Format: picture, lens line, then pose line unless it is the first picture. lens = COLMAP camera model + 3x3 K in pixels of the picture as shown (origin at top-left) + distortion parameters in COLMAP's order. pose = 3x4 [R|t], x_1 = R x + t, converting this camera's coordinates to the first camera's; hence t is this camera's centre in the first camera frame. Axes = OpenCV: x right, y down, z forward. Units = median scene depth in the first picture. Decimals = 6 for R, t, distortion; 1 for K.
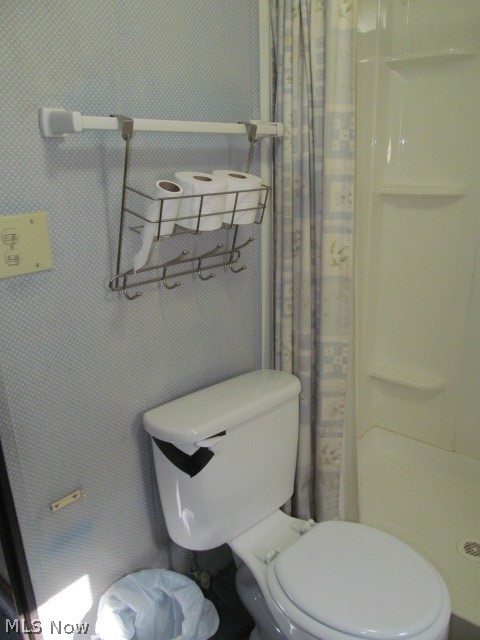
lens RADIAL K [[530.4, 0, 244.9], [0, 530.4, 323.4], [0, 0, 1]] dist [-0.061793, 0.023915]
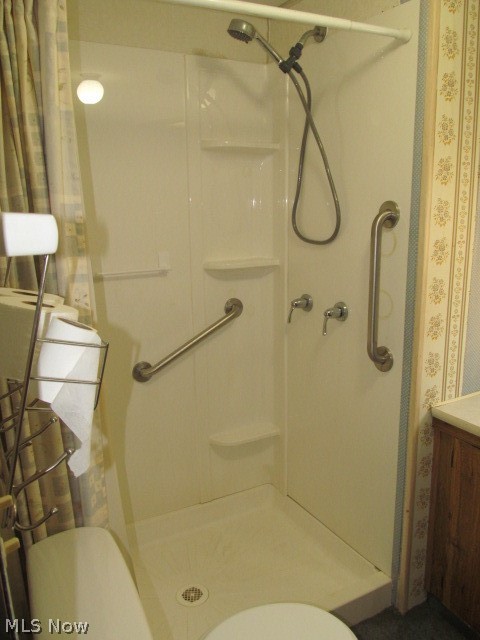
lens RADIAL K [[530.4, 0, 237.1], [0, 530.4, 321.5], [0, 0, 1]] dist [-0.061793, 0.023915]
pose [[0.355534, -0.186370, 0.915894, -0.474251], [0.298983, 0.951108, 0.077476, -0.182519], [-0.885553, 0.246292, 0.393873, 0.417373]]
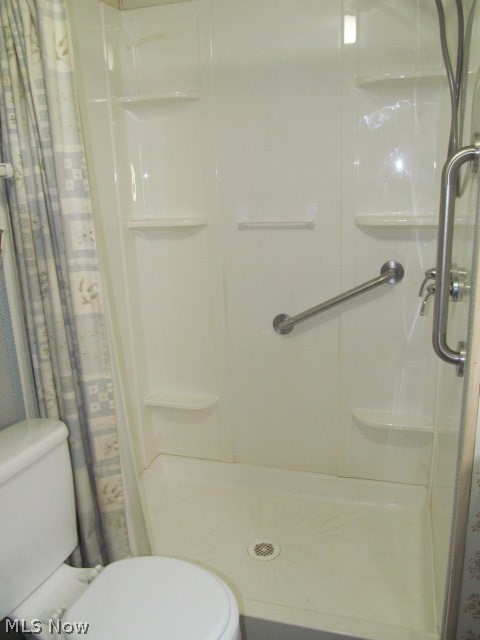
lens RADIAL K [[530.4, 0, 244.7], [0, 530.4, 324.5], [0, 0, 1]] dist [-0.061793, 0.023915]
pose [[0.914863, -0.122706, 0.384667, 0.054828], [0.144213, 0.989166, -0.027450, 0.000073], [-0.377131, 0.080587, 0.922647, -0.023717]]
